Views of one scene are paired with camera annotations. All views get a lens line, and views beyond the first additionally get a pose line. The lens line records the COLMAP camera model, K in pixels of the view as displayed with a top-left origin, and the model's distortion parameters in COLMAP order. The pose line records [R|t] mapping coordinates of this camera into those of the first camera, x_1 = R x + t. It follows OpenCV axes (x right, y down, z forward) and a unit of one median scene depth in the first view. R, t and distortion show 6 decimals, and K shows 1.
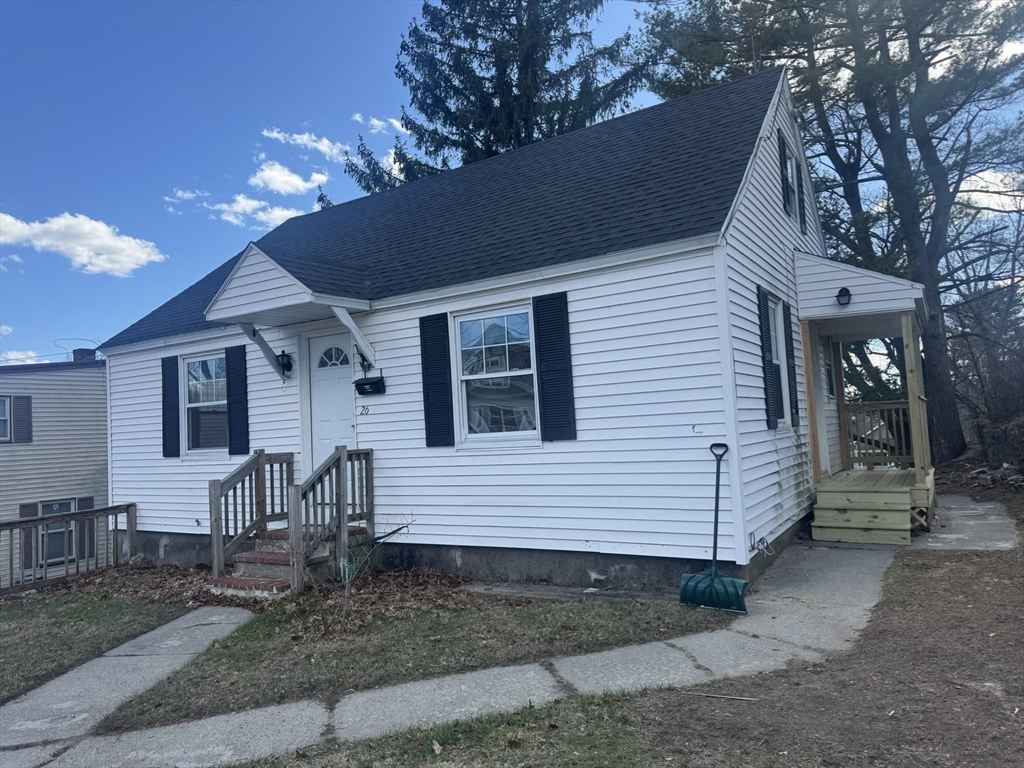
lens RADIAL K [[722.3, 0, 512.6], [0, 722.3, 384.0], [0, 0, 1]] dist [0.088627, -0.040425]
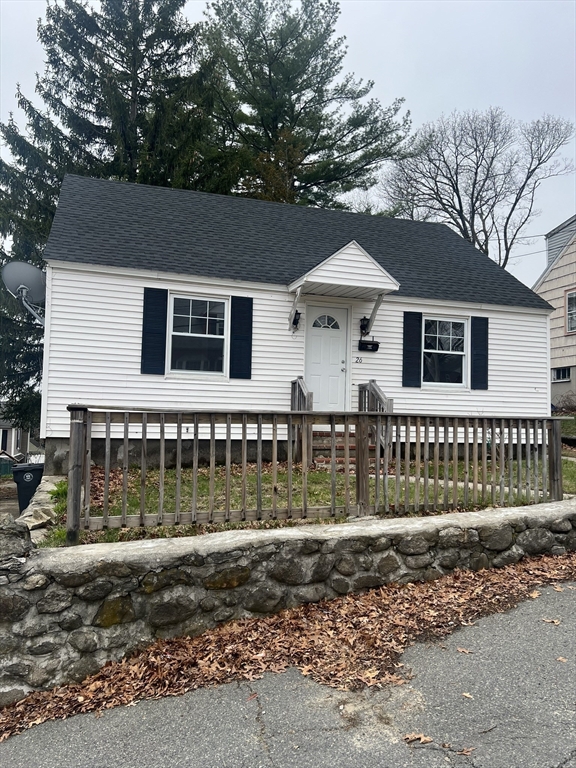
lens RADIAL K [[581.3, 0, 285.4], [0, 581.3, 380.3], [0, 0, 1]] dist [0.035987, -0.036834]
pose [[0.647021, 0.121204, 0.752777, -1.259554], [-0.106087, 0.991992, -0.068536, 0.184053], [-0.755056, -0.035516, 0.654698, 0.287068]]
